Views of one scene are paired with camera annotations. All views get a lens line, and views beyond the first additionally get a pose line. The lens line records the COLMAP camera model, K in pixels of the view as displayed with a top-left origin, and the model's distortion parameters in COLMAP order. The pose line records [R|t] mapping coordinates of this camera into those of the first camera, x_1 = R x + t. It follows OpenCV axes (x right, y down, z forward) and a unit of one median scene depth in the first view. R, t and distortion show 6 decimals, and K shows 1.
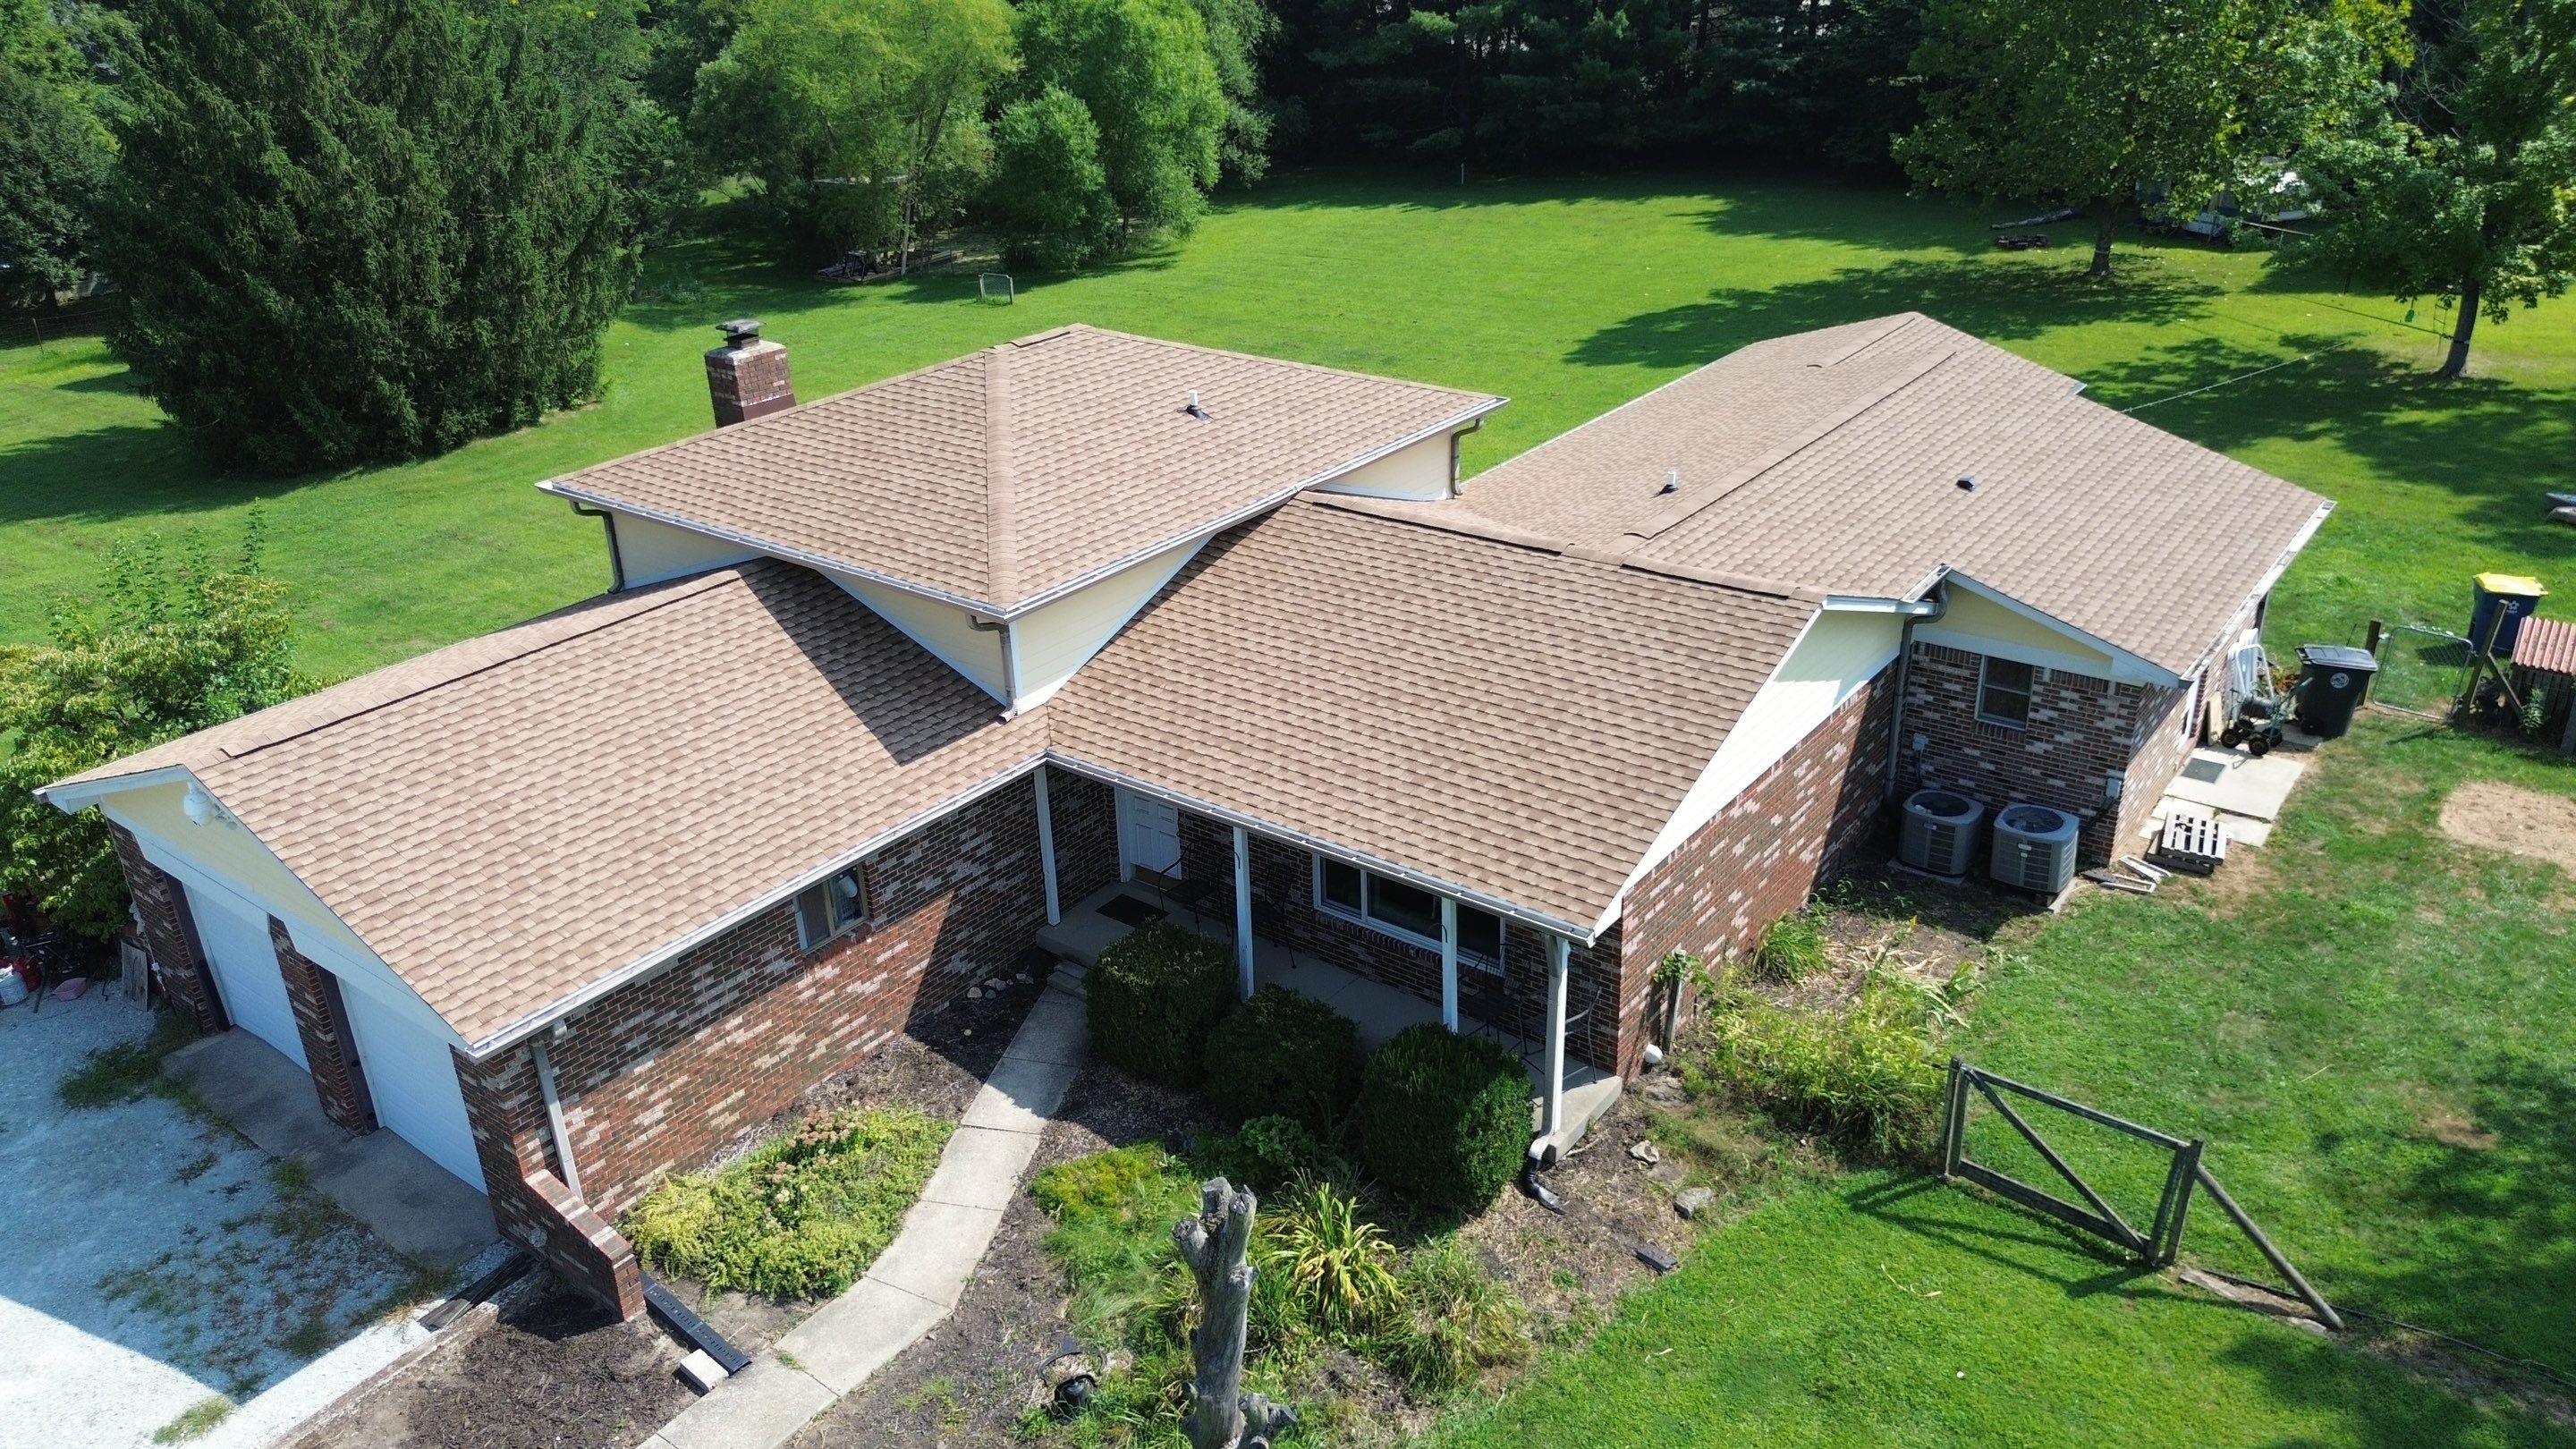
lens RADIAL K [[1830.8, 0, 1292.2], [0, 1830.8, 718.1], [0, 0, 1]] dist [0.064078, -0.064355]
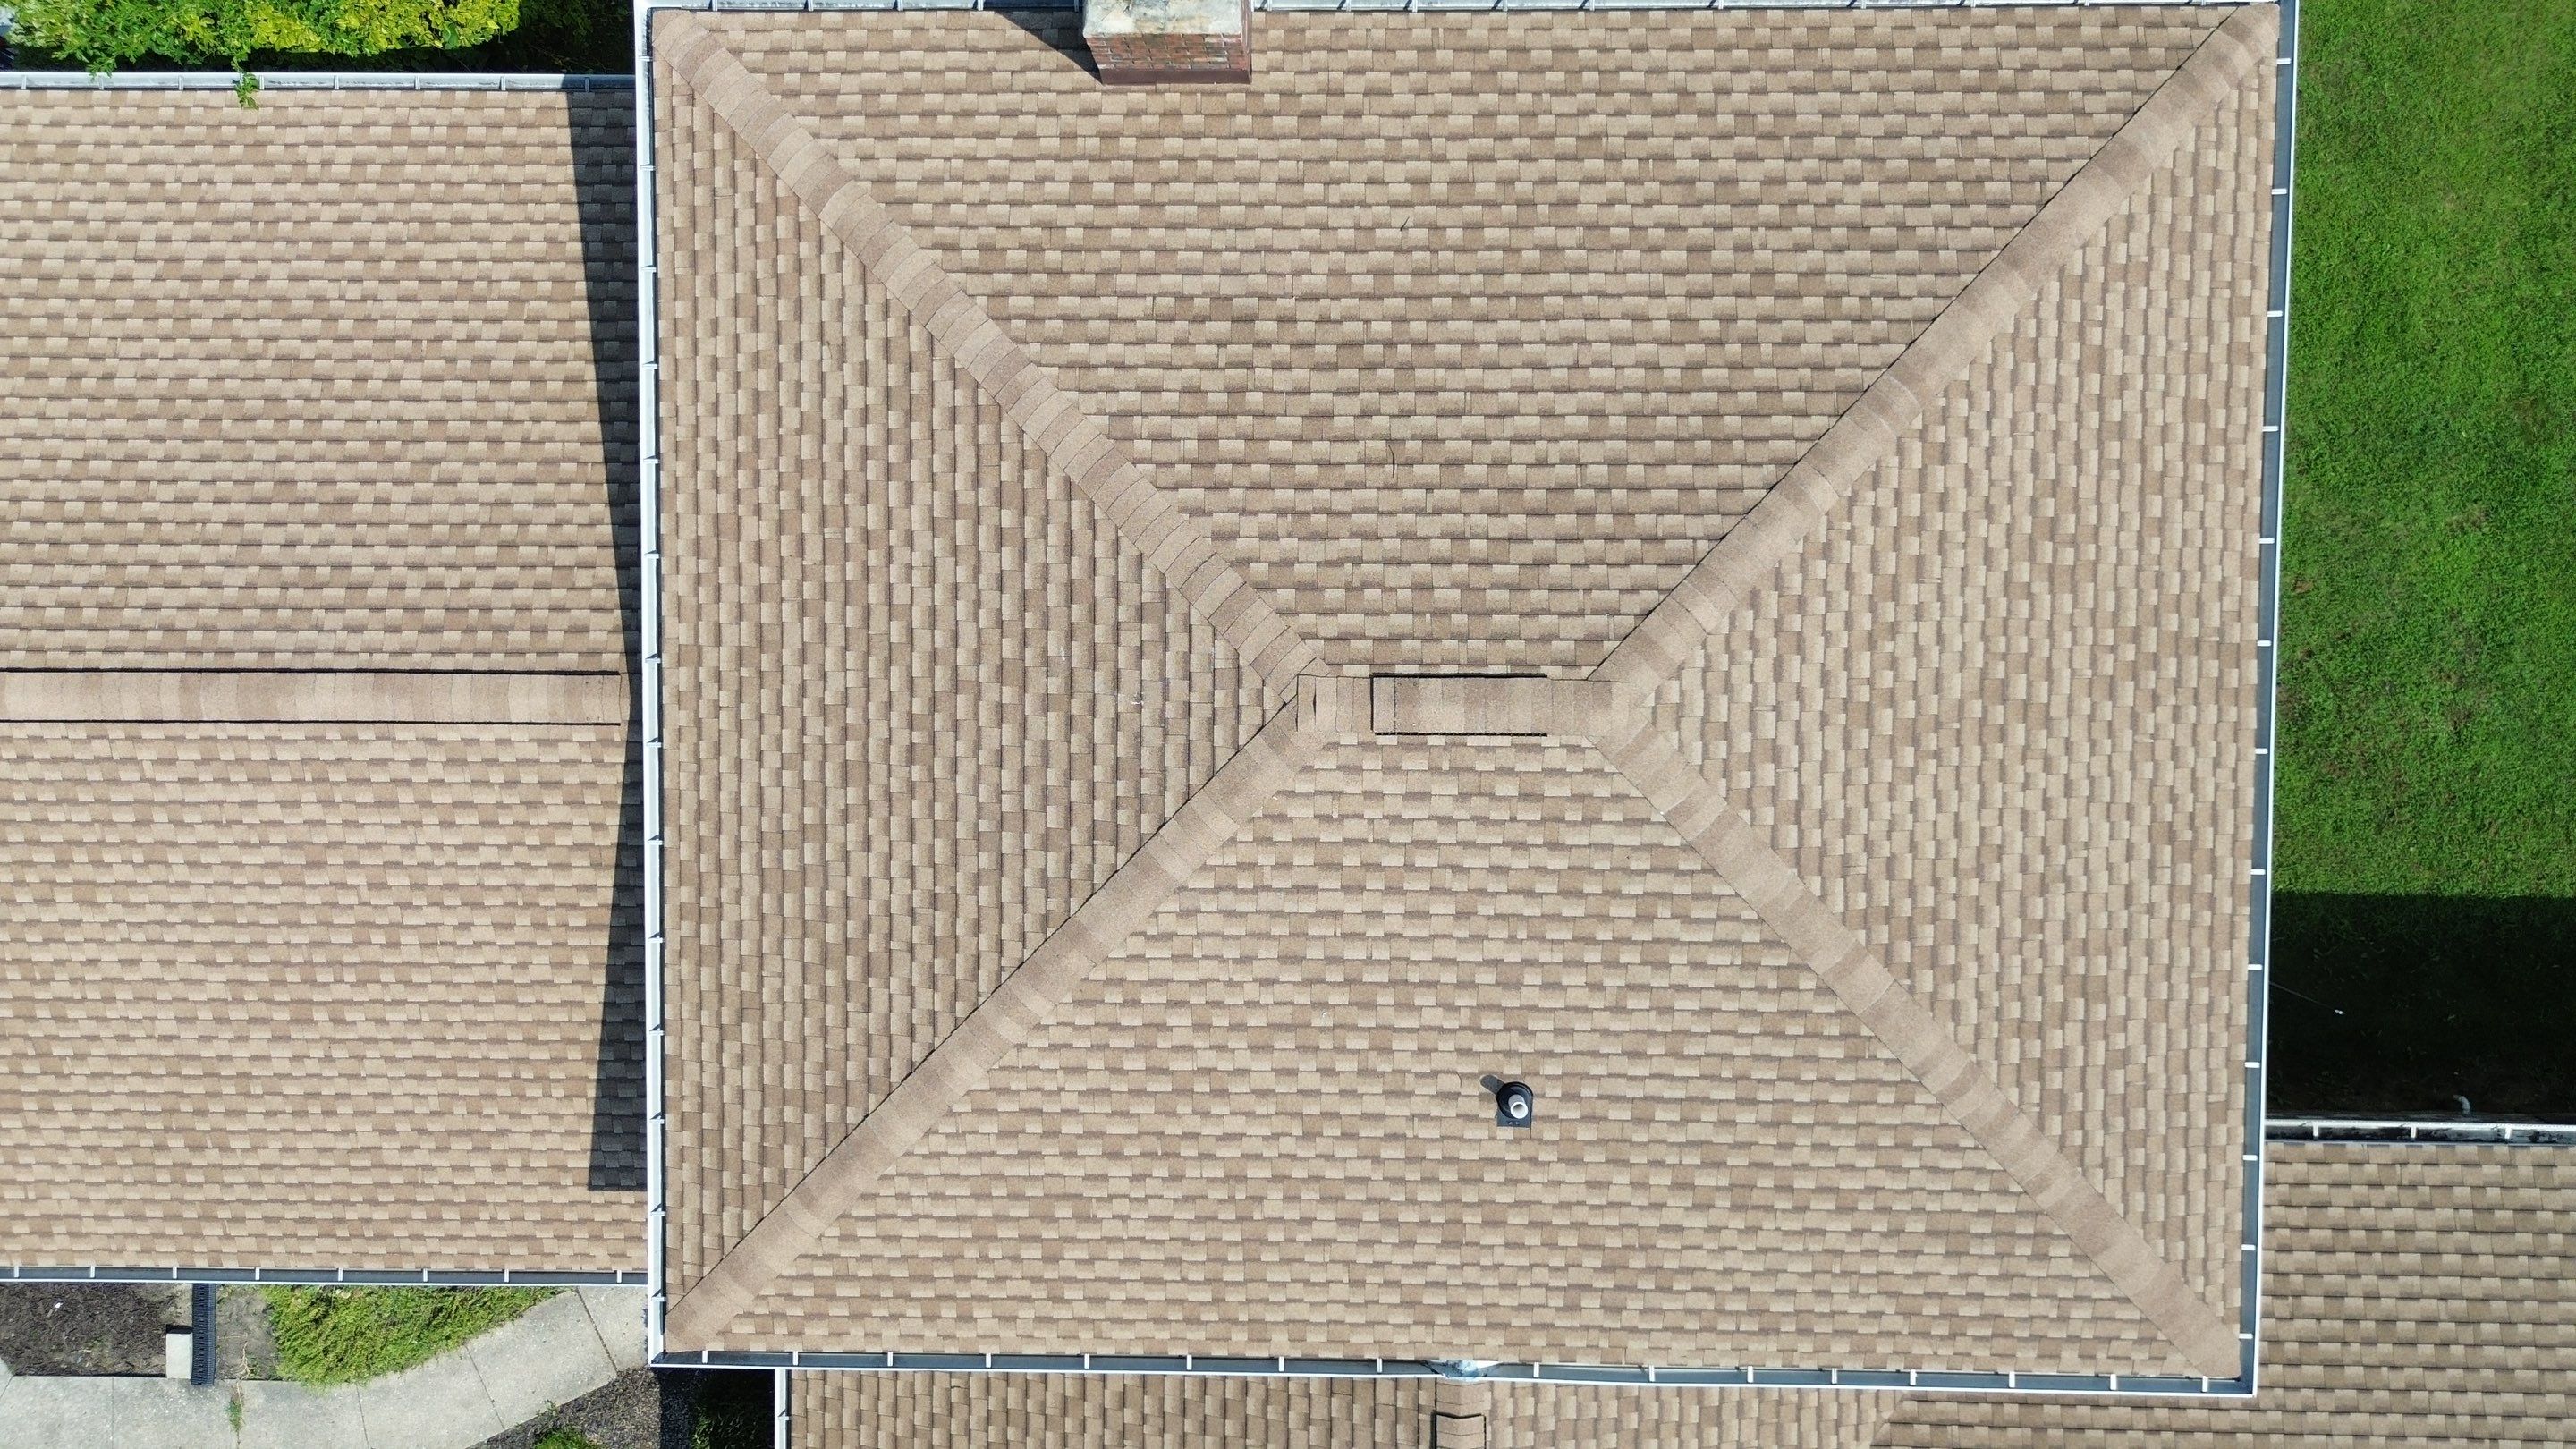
lens RADIAL K [[1830.8, 0, 1291.6], [0, 1830.8, 710.4], [0, 0, 1]] dist [0.064078, -0.064355]
pose [[0.604424, 0.794809, 0.054318, -0.226091], [-0.328557, 0.186581, 0.925872, -0.707486], [0.725757, -0.577465, 0.373914, 1.009855]]
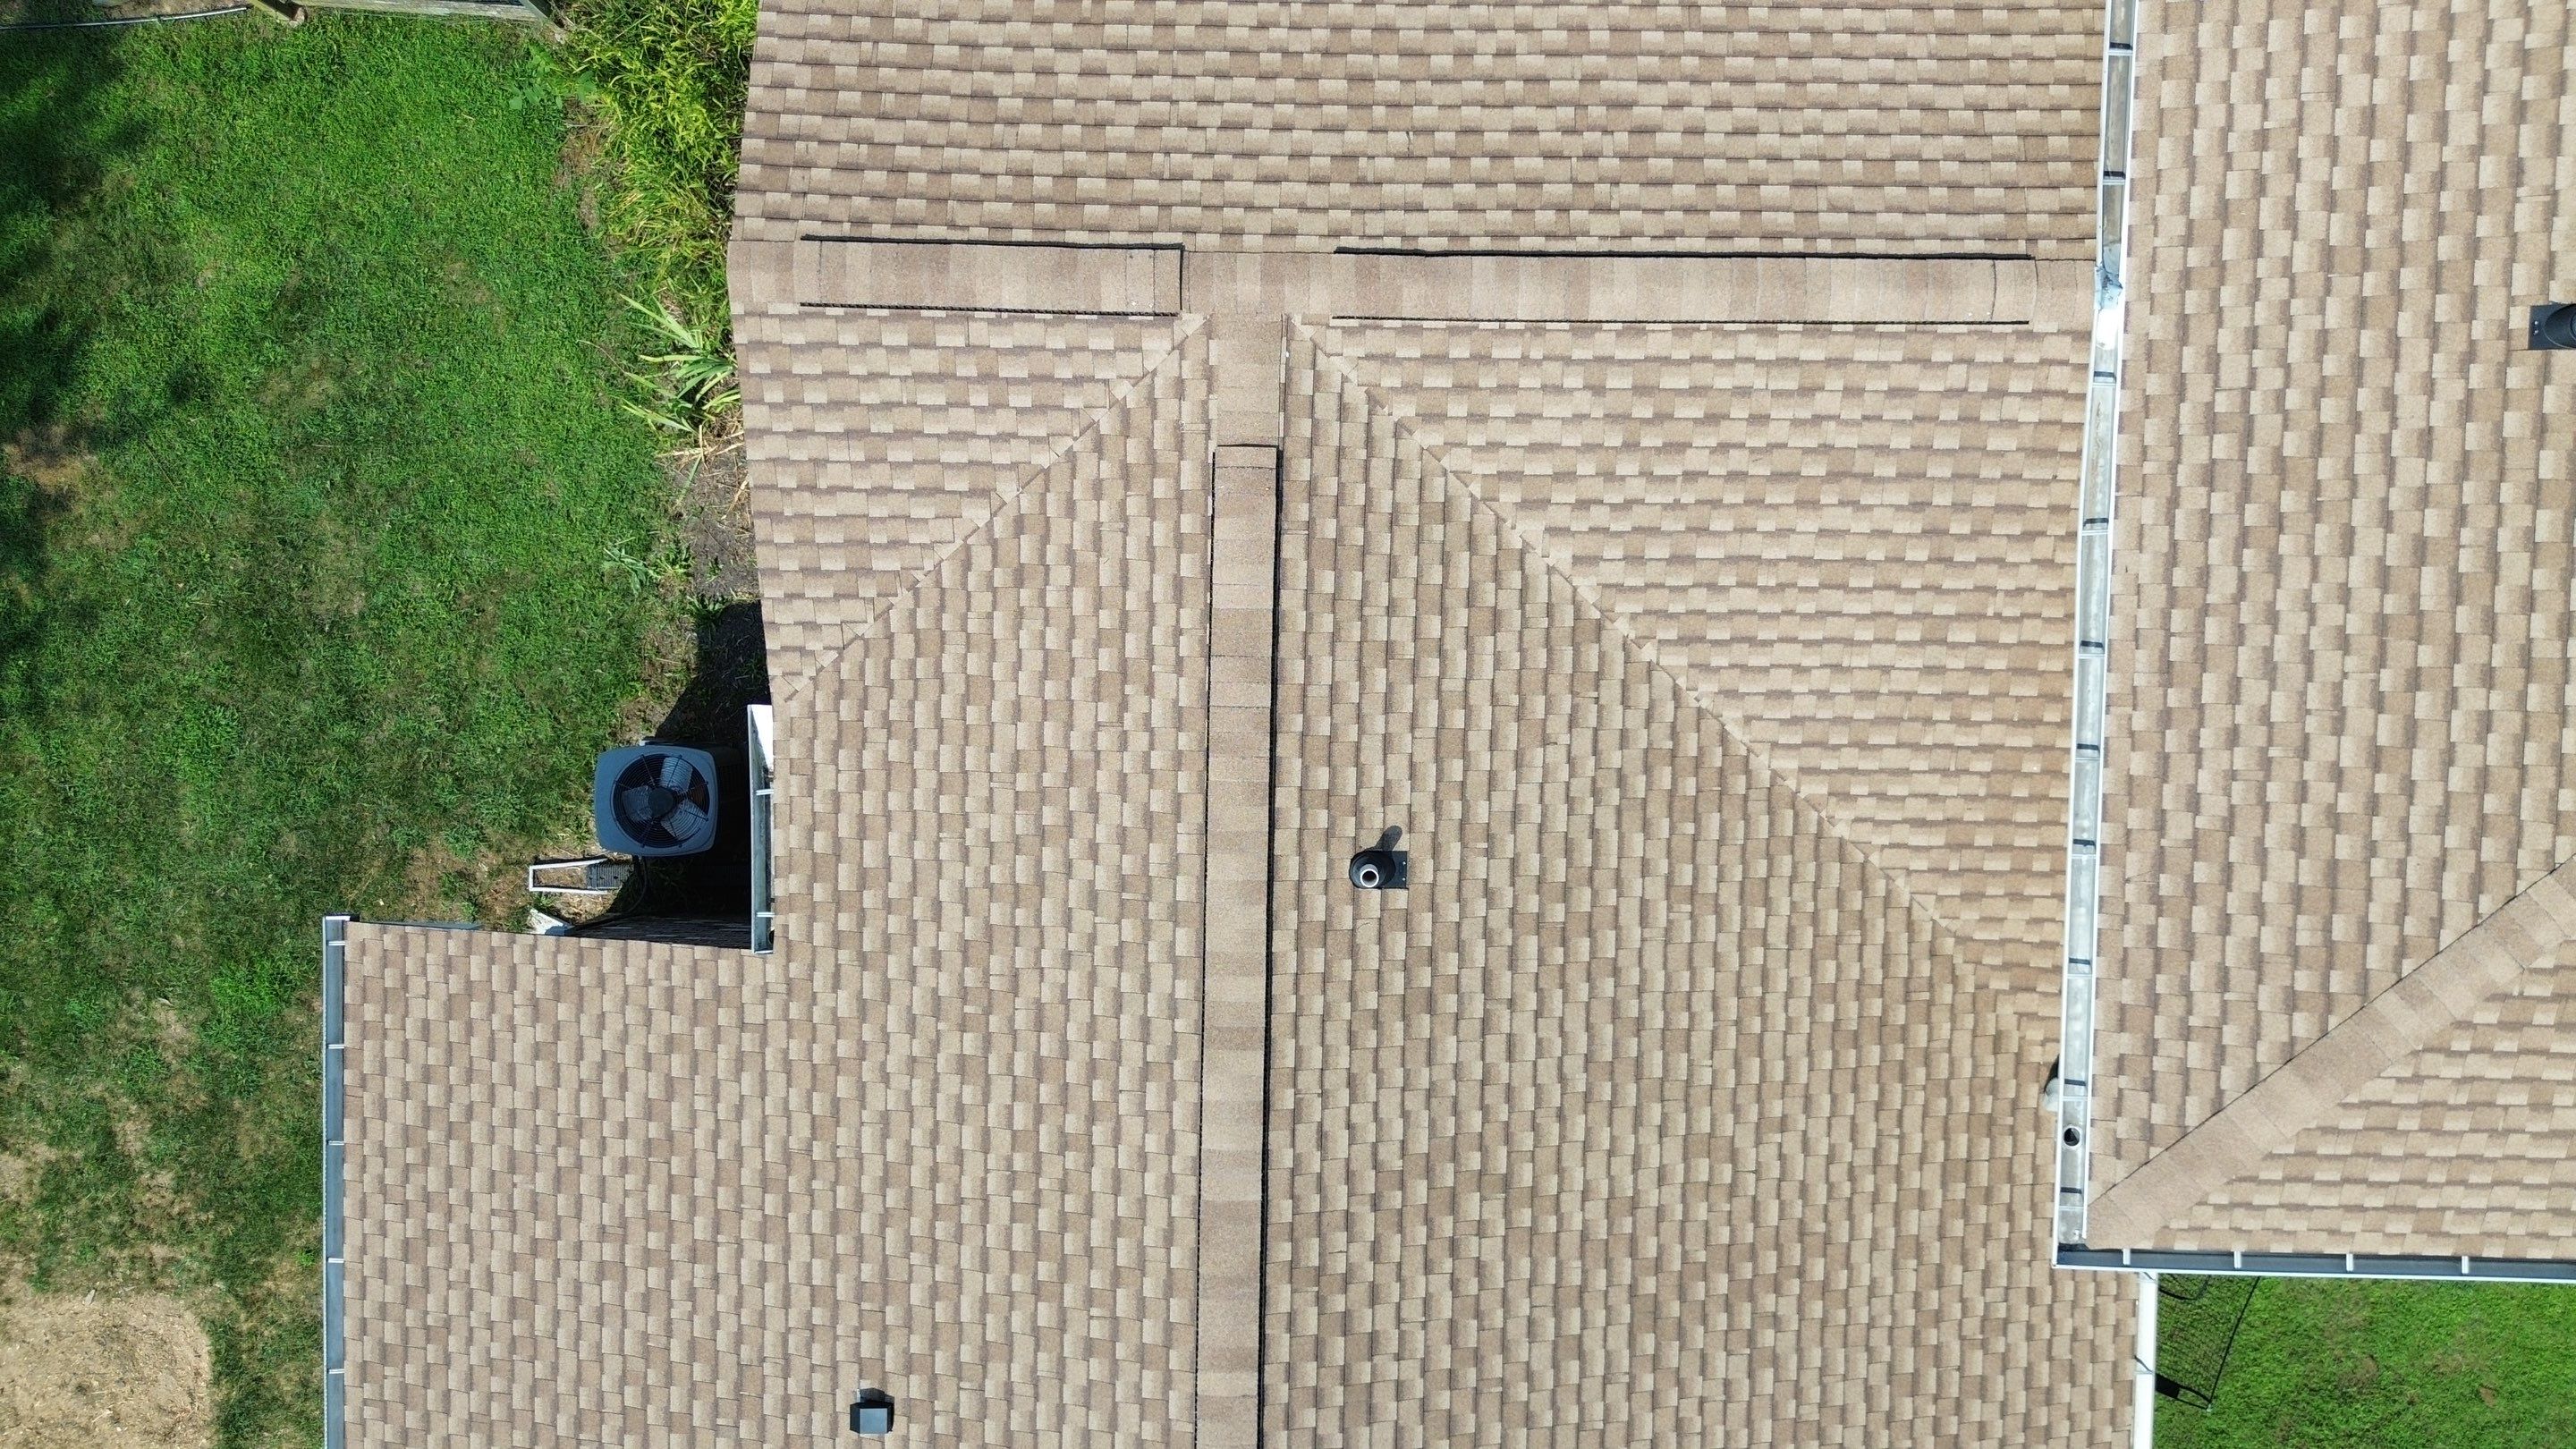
lens RADIAL K [[1830.8, 0, 1301.1], [0, 1830.8, 712.5], [0, 0, 1]] dist [0.064078, -0.064355]
pose [[-0.803563, 0.591003, 0.070724, 0.194176], [-0.216147, -0.400446, 0.890463, -0.551334], [0.554588, 0.700256, 0.449527, 0.904236]]
